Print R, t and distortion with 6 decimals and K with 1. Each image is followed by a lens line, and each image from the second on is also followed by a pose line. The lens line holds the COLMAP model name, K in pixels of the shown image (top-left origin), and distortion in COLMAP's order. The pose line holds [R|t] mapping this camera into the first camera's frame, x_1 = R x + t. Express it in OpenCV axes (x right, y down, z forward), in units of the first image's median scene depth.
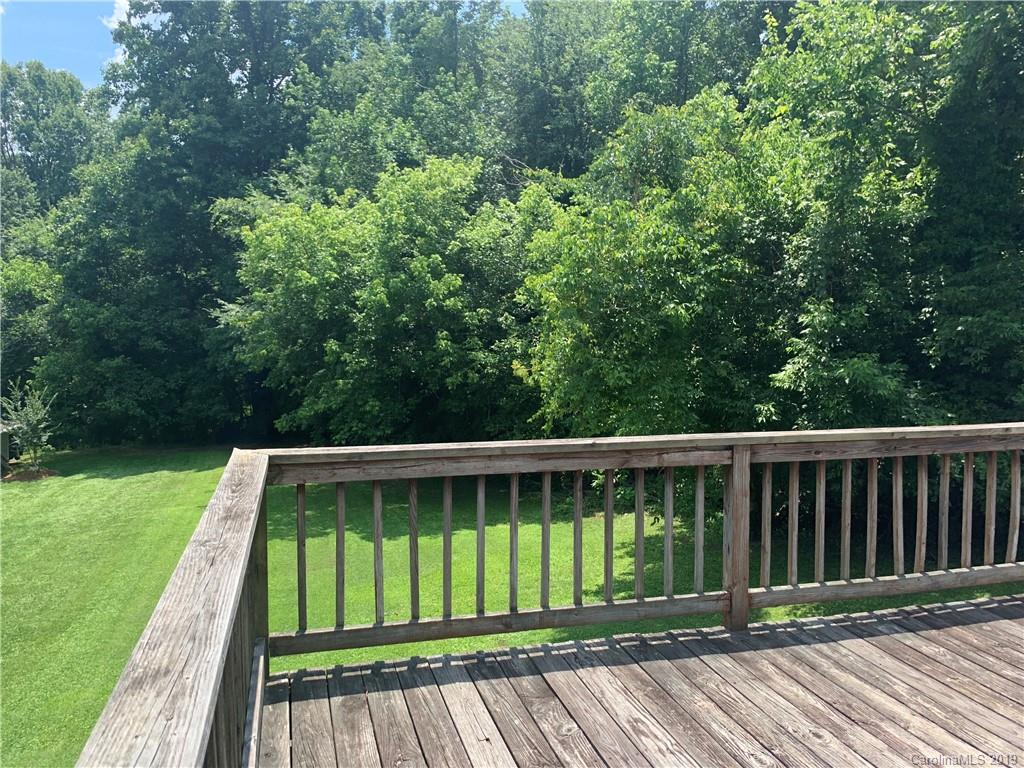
lens RADIAL K [[781.2, 0, 507.8], [0, 781.2, 383.3], [0, 0, 1]] dist [0.028717, -0.039278]
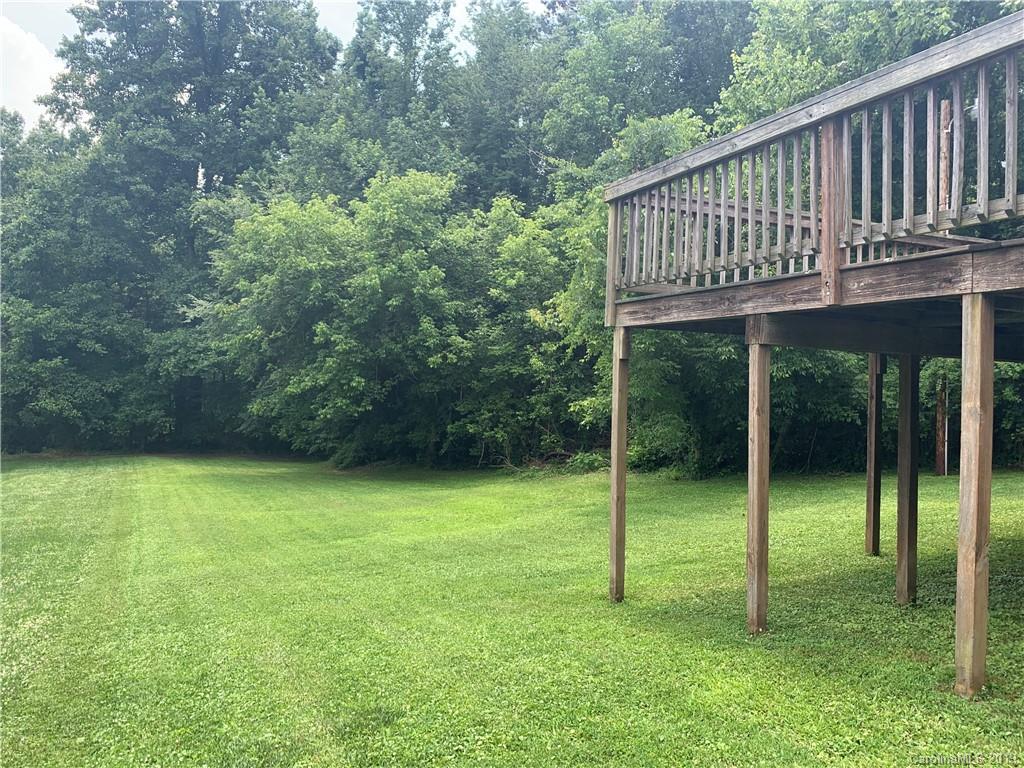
lens RADIAL K [[781.2, 0, 517.2], [0, 781.2, 383.5], [0, 0, 1]] dist [0.028717, -0.039278]
pose [[0.987083, 0.027128, 0.157897, -0.118452], [-0.015567, 0.997137, -0.074000, 0.102354], [-0.159452, 0.070586, 0.984679, -0.120721]]
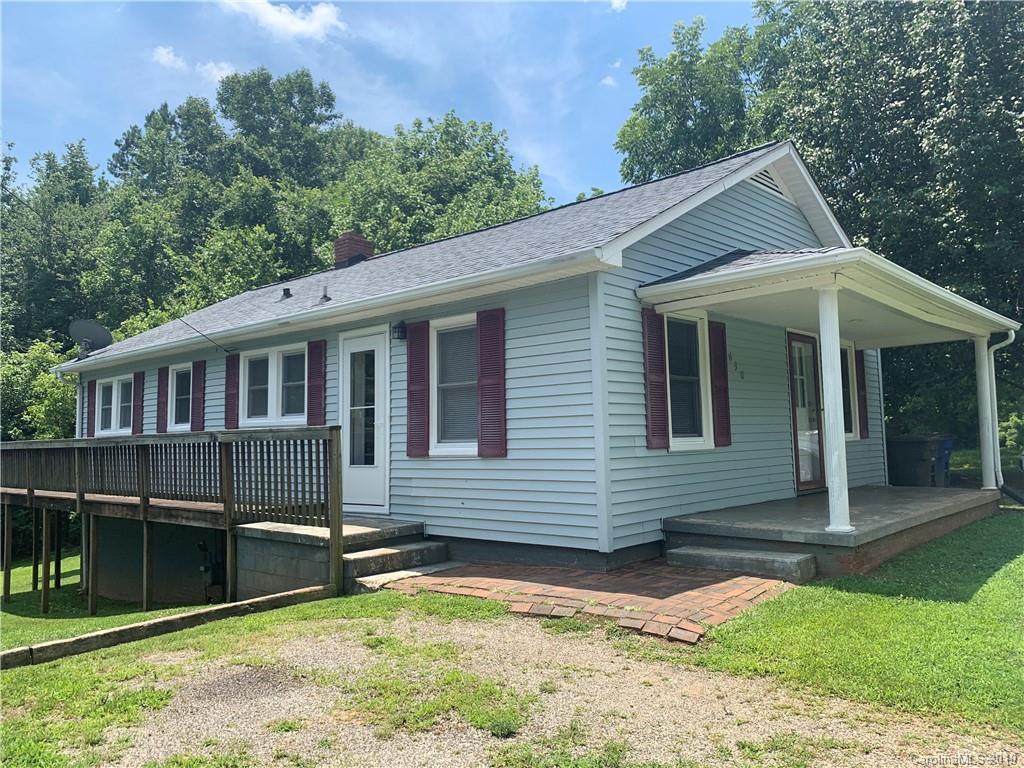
lens RADIAL K [[781.2, 0, 511.6], [0, 781.2, 384.2], [0, 0, 1]] dist [0.028717, -0.039278]
pose [[0.846086, 0.021899, 0.532596, -0.000354], [0.060256, 0.988822, -0.136382, 0.084151], [-0.529630, 0.147483, 0.835309, -0.717845]]
